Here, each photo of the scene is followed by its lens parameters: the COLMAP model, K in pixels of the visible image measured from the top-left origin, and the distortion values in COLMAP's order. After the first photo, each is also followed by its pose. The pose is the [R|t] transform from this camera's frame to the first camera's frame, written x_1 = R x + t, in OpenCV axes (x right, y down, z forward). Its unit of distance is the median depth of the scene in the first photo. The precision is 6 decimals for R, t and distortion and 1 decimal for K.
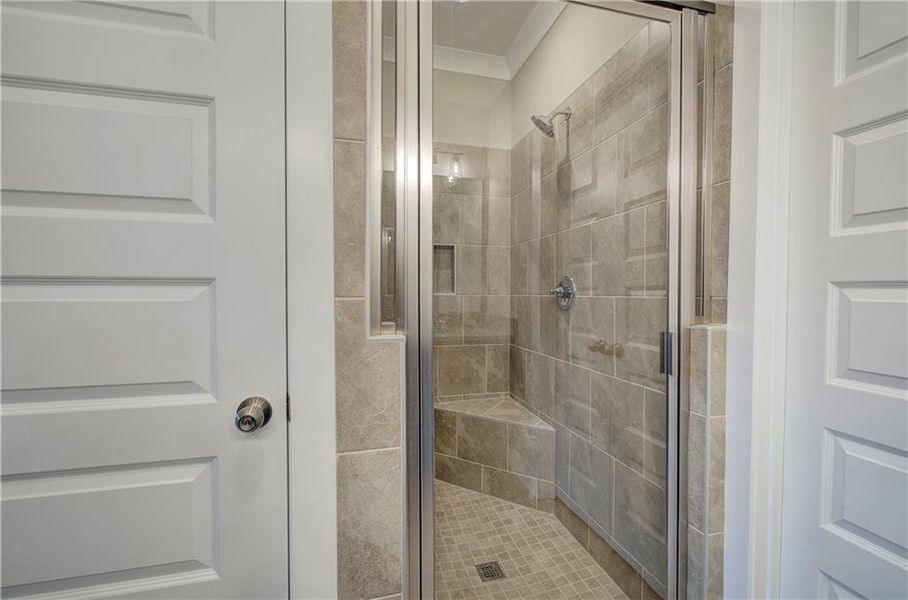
lens RADIAL K [[385.3, 0, 456.2], [0, 385.3, 298.7], [0, 0, 1]] dist [-0.009500, 0.003513]
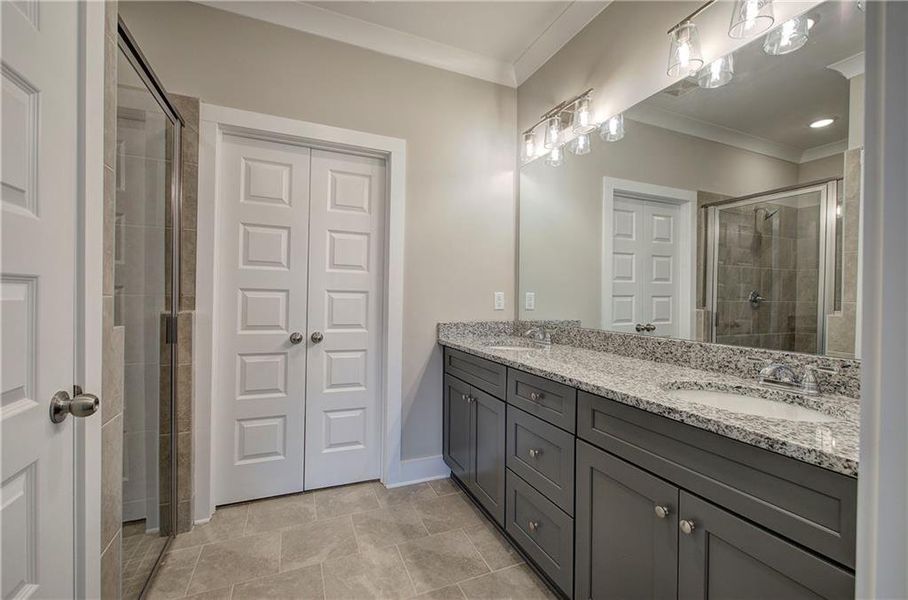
lens RADIAL K [[385.3, 0, 456.2], [0, 385.3, 298.7], [0, 0, 1]] dist [-0.009500, 0.003513]
pose [[-0.128195, -0.008986, 0.991708, -1.662349], [0.000663, 0.999958, 0.009147, -0.003180], [-0.991749, 0.001830, -0.128183, 0.045463]]
